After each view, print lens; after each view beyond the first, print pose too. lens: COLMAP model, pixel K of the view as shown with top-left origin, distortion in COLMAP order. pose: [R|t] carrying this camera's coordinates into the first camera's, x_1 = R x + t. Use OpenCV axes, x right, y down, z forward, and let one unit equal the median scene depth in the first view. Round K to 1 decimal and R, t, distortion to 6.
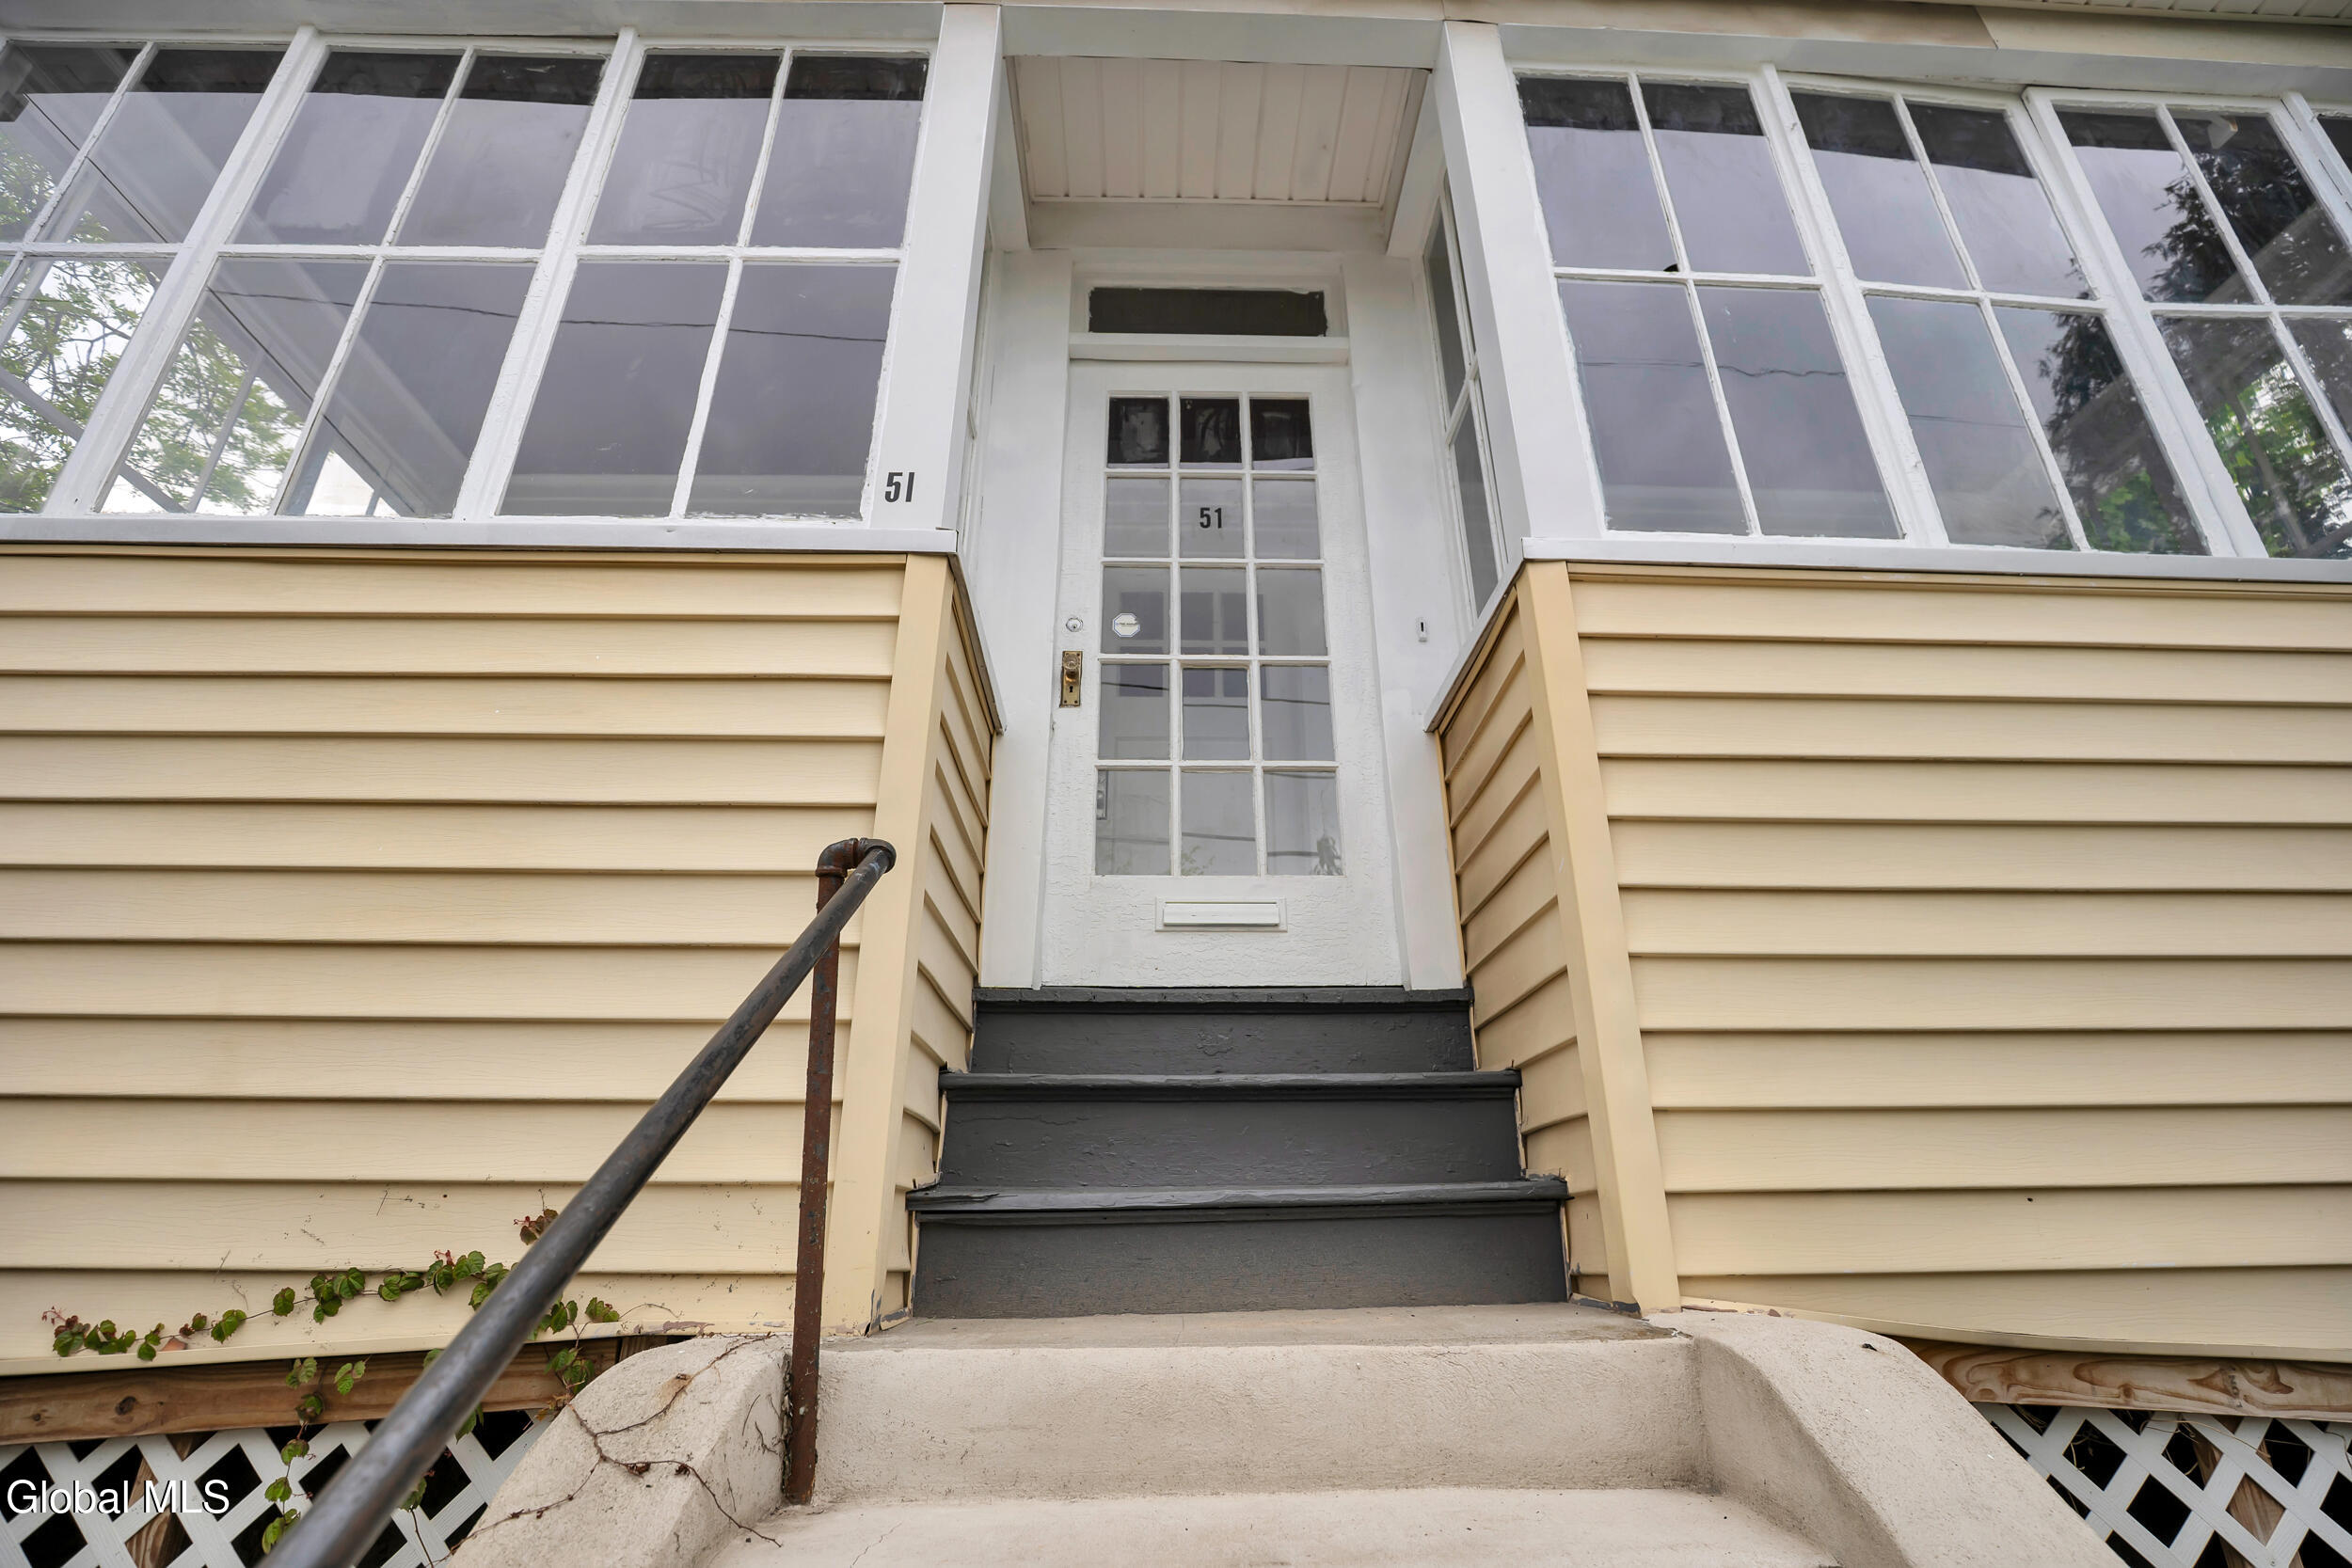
lens RADIAL K [[1091.4, 0, 1176.0], [0, 1091.4, 784.0], [0, 0, 1]] dist [-0.032019, 0.000091]
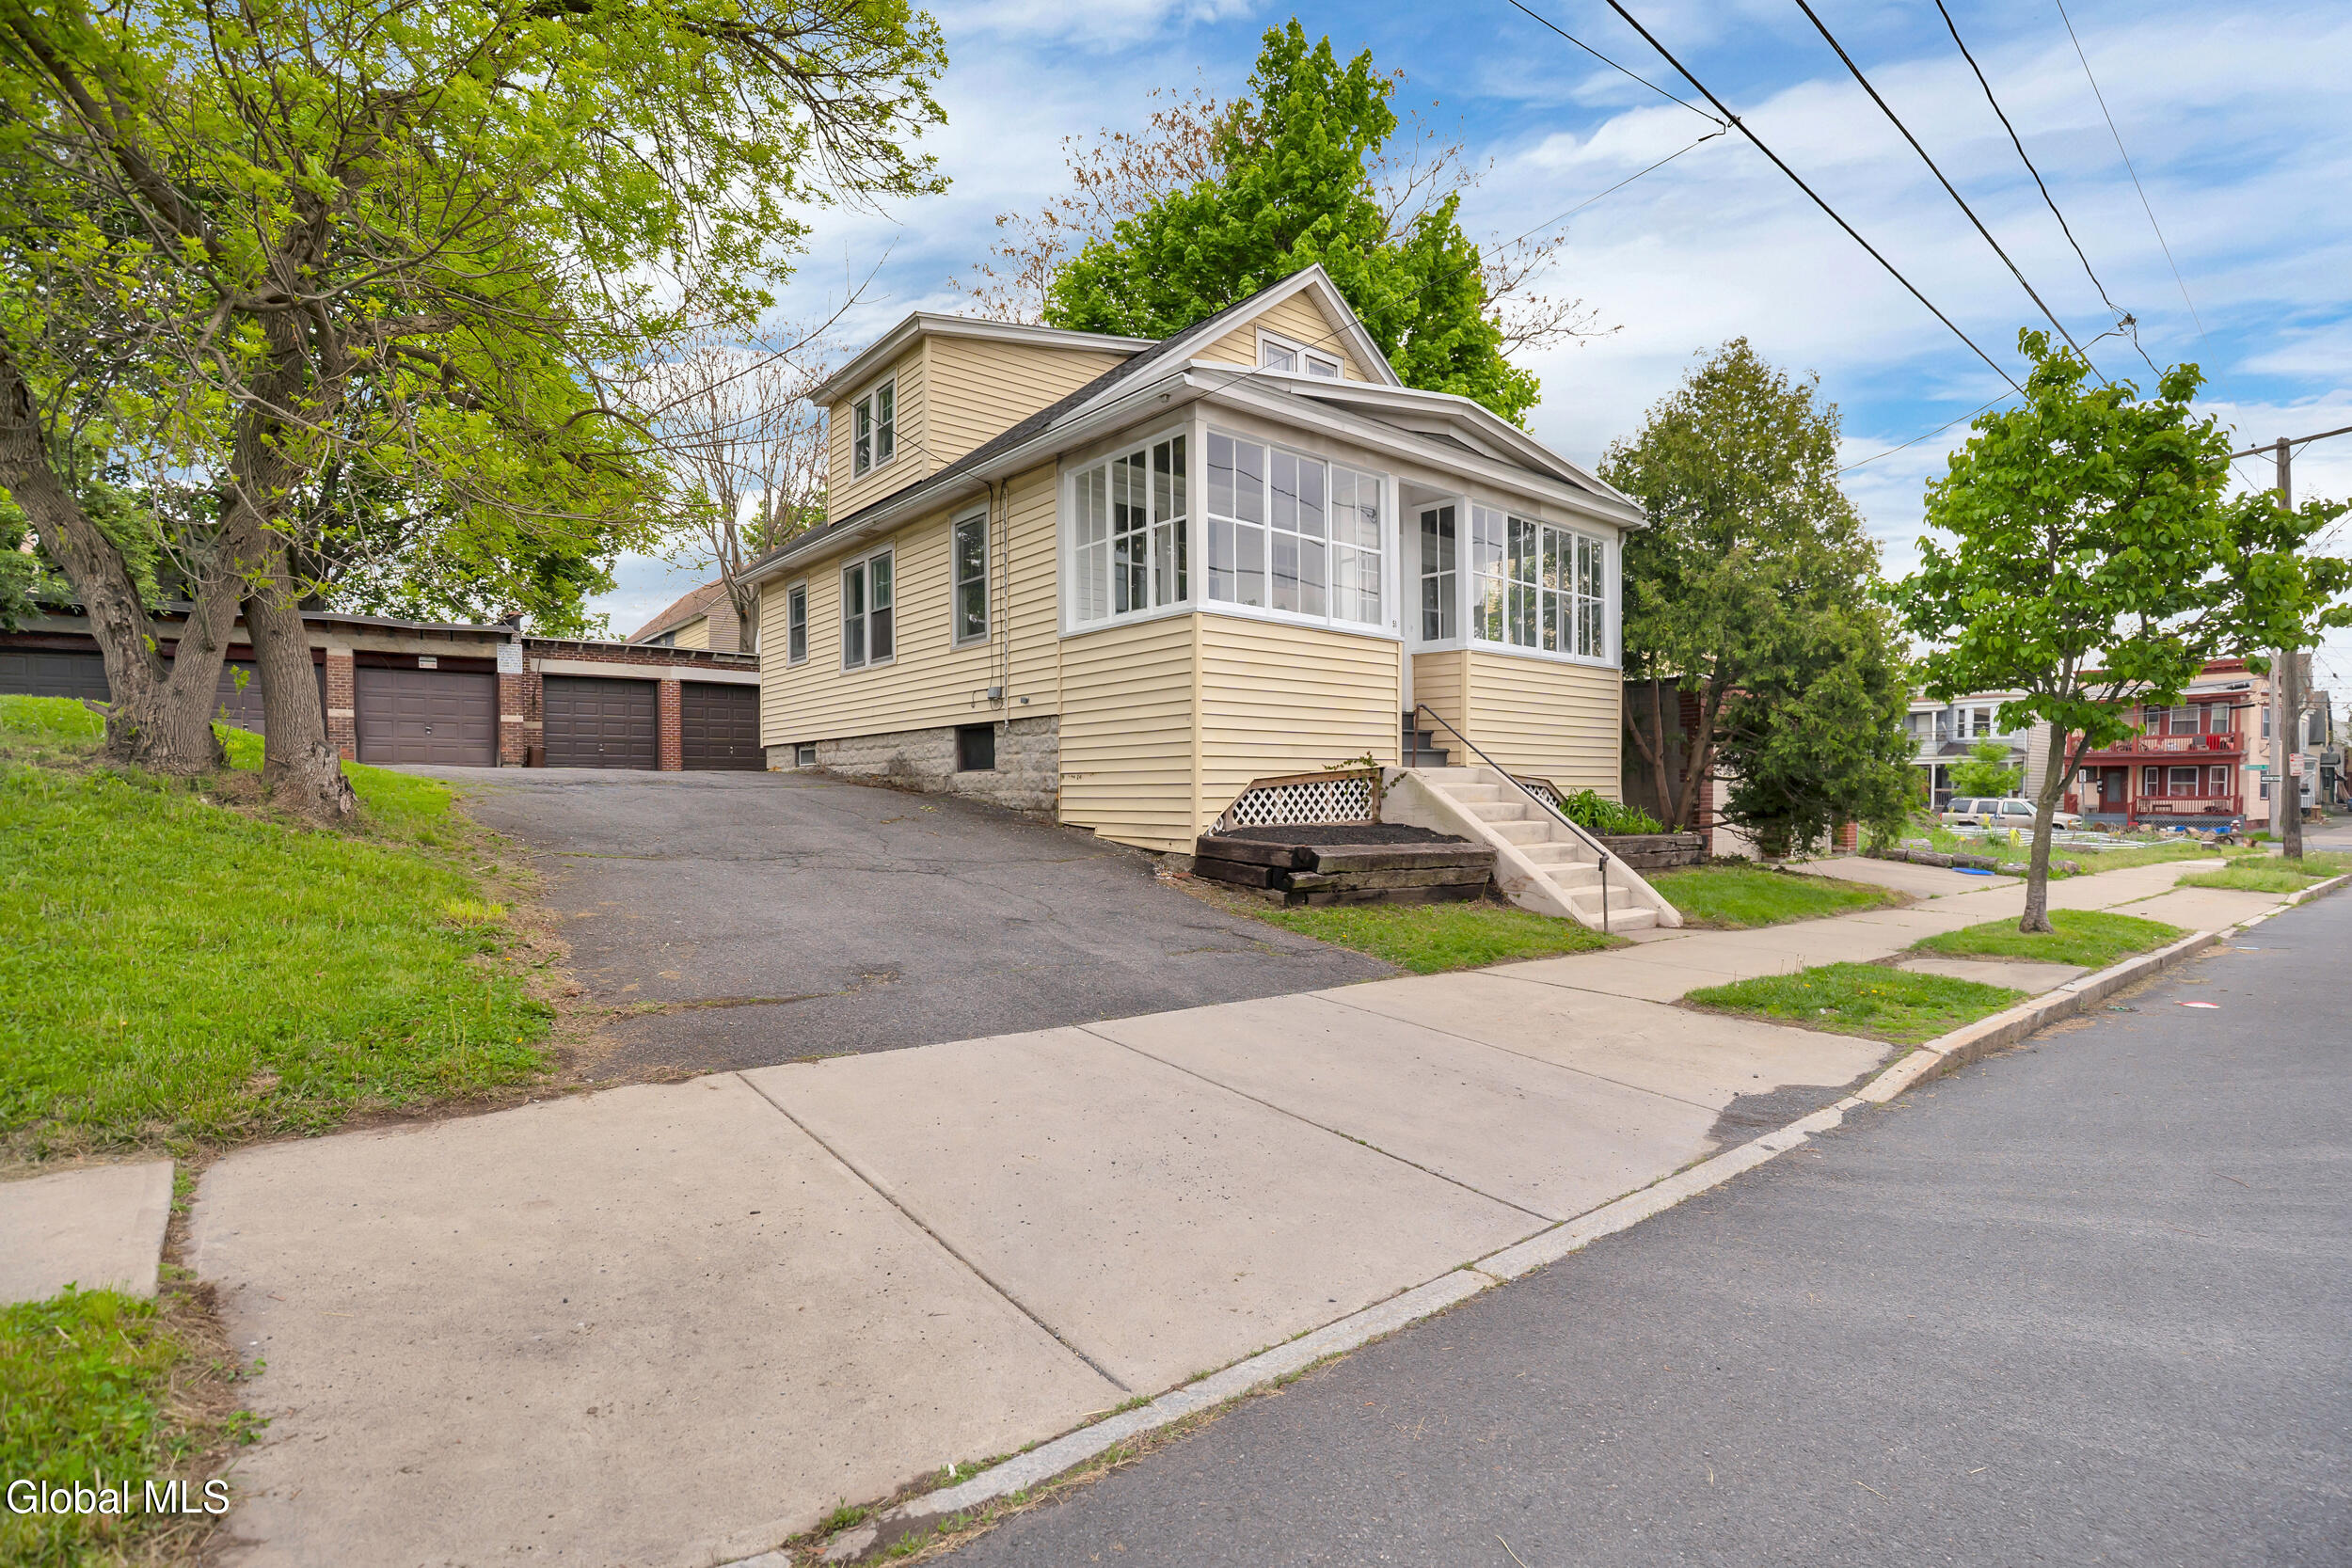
lens RADIAL K [[1116.8, 0, 1176.0], [0, 1116.8, 784.0], [0, 0, 1]] dist [-0.000176, 0.000151]
pose [[0.798918, 0.002604, 0.601434, -4.634197], [-0.233500, 0.922895, 0.306176, -1.034663], [-0.554263, -0.385044, 0.737925, -2.907522]]
